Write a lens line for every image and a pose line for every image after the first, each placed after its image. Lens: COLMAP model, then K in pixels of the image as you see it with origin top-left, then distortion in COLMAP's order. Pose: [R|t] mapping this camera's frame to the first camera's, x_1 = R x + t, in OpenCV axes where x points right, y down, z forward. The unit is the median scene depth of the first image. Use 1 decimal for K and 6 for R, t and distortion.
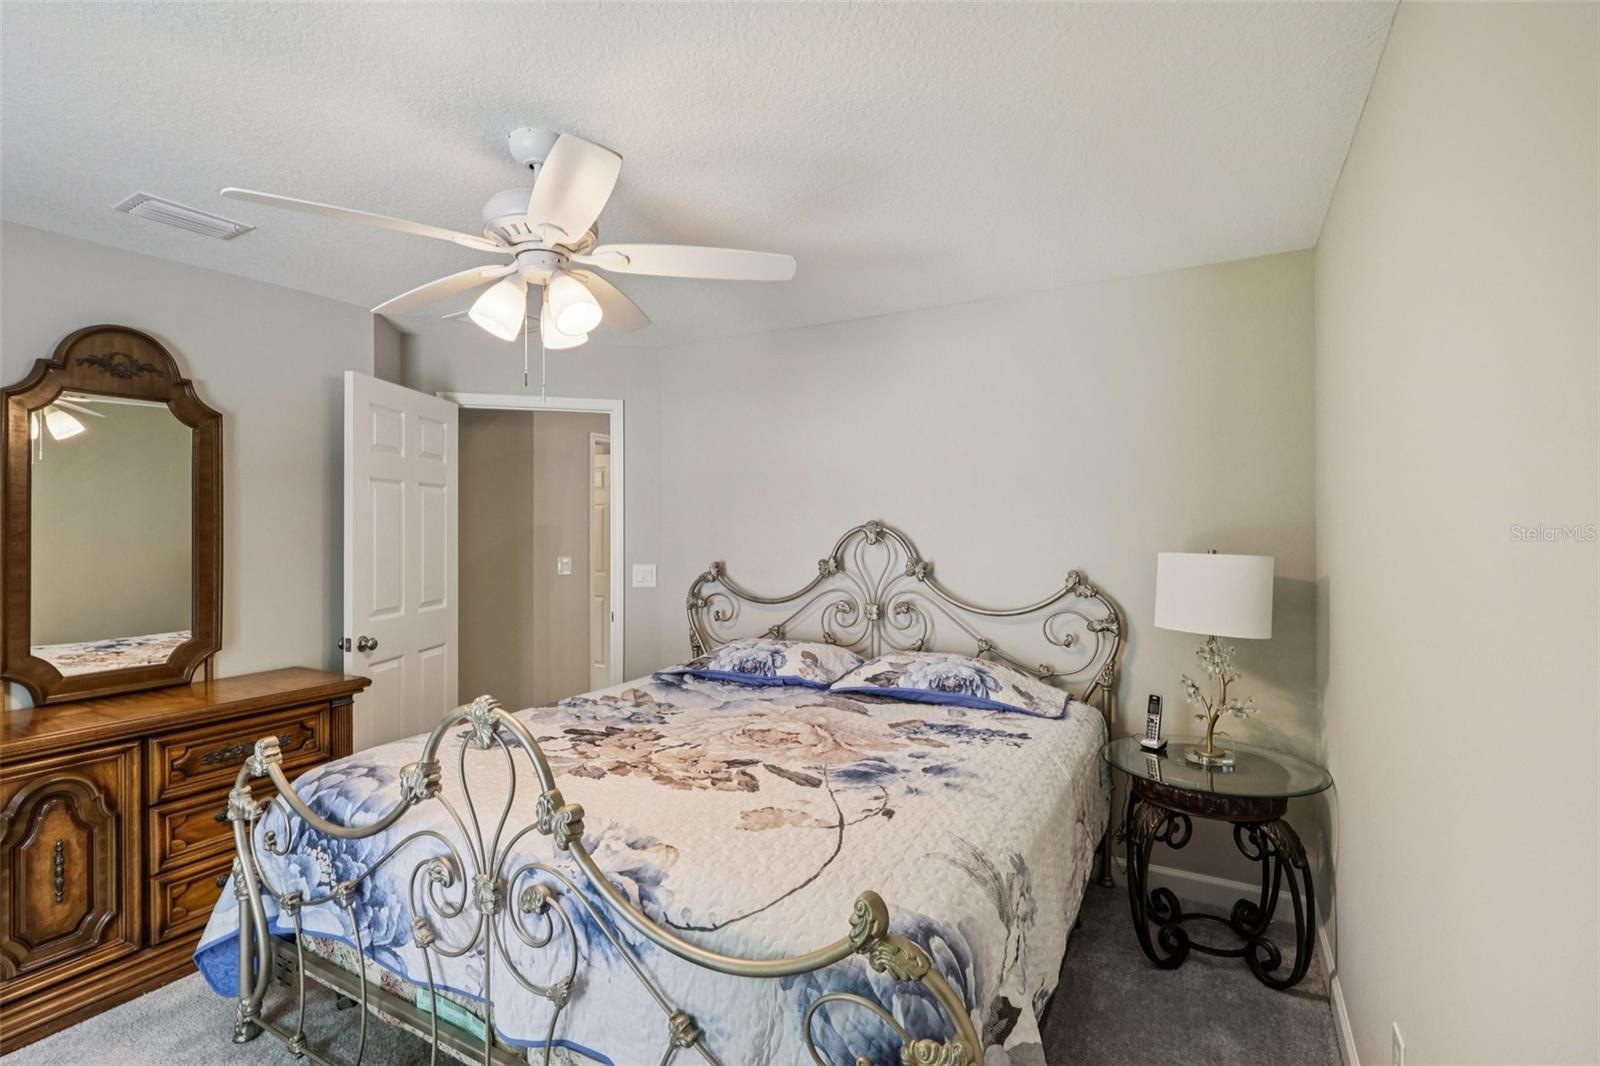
lens RADIAL K [[744.9, 0, 794.7], [0, 744.9, 532.7], [0, 0, 1]] dist [-0.001507, 0.001588]
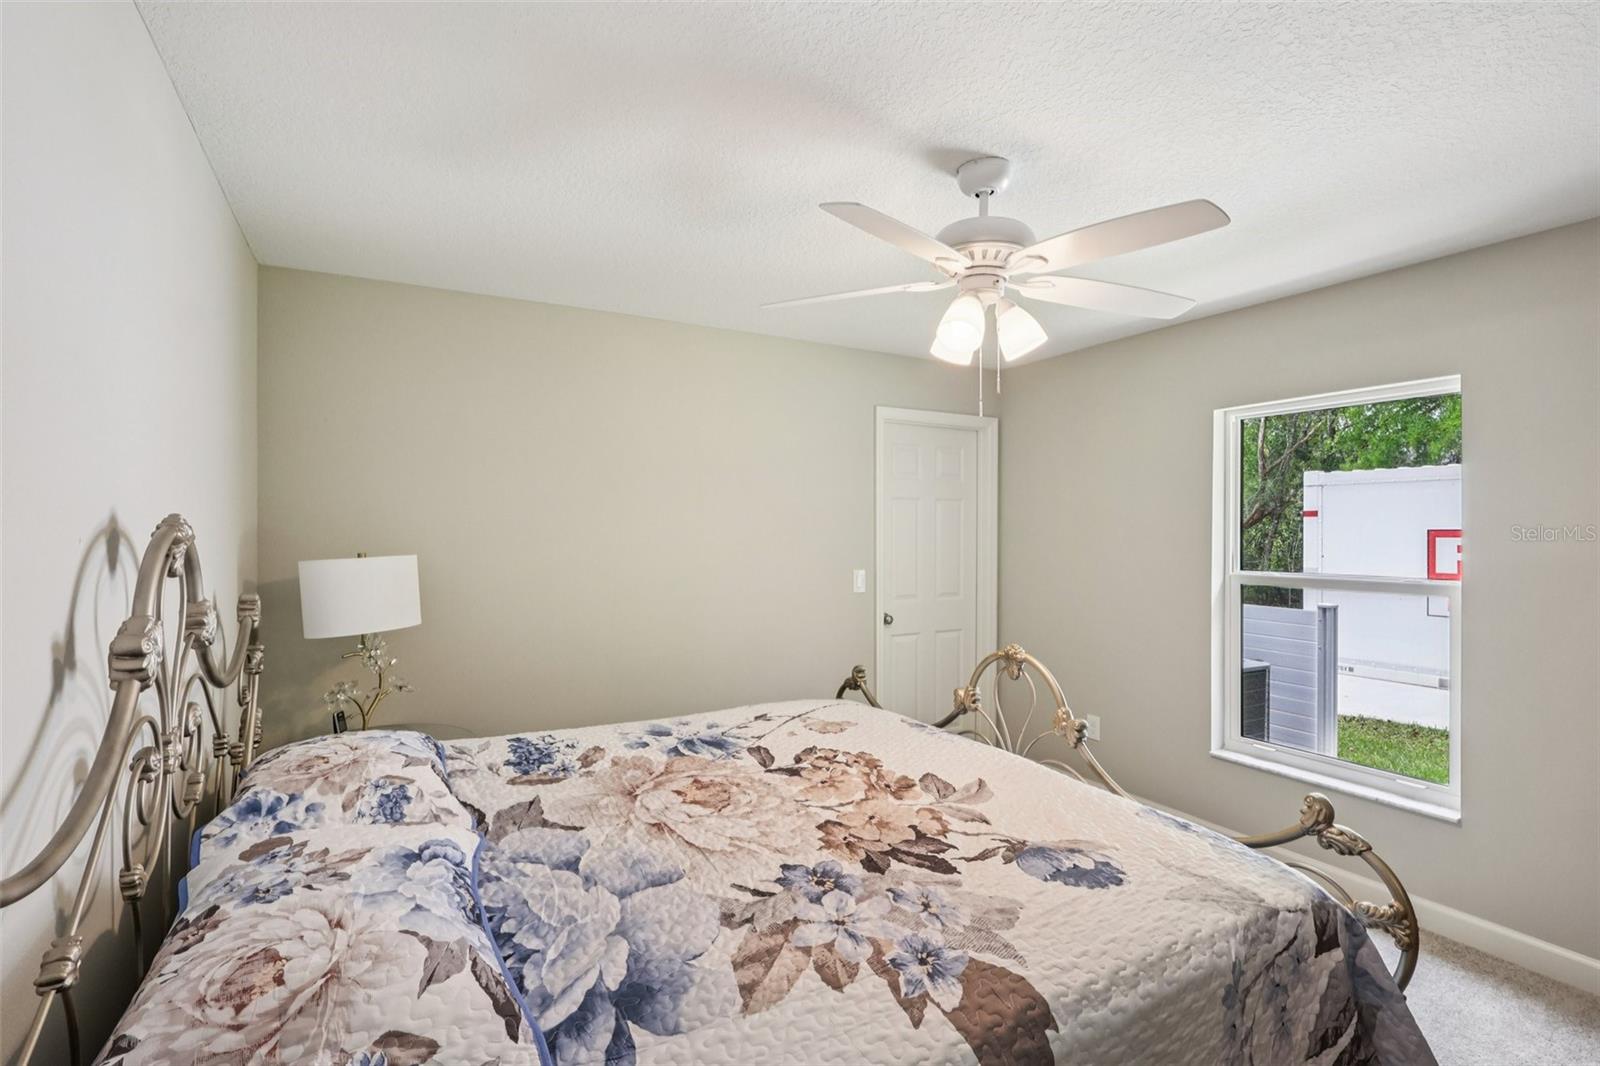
lens RADIAL K [[744.9, 0, 795.4], [0, 744.9, 531.9], [0, 0, 1]] dist [-0.001507, 0.001588]
pose [[-0.858817, -0.000970, 0.512281, -0.575566], [-0.000155, 0.999999, 0.001634, -0.010672], [-0.512282, 0.001324, -0.858816, 1.799010]]
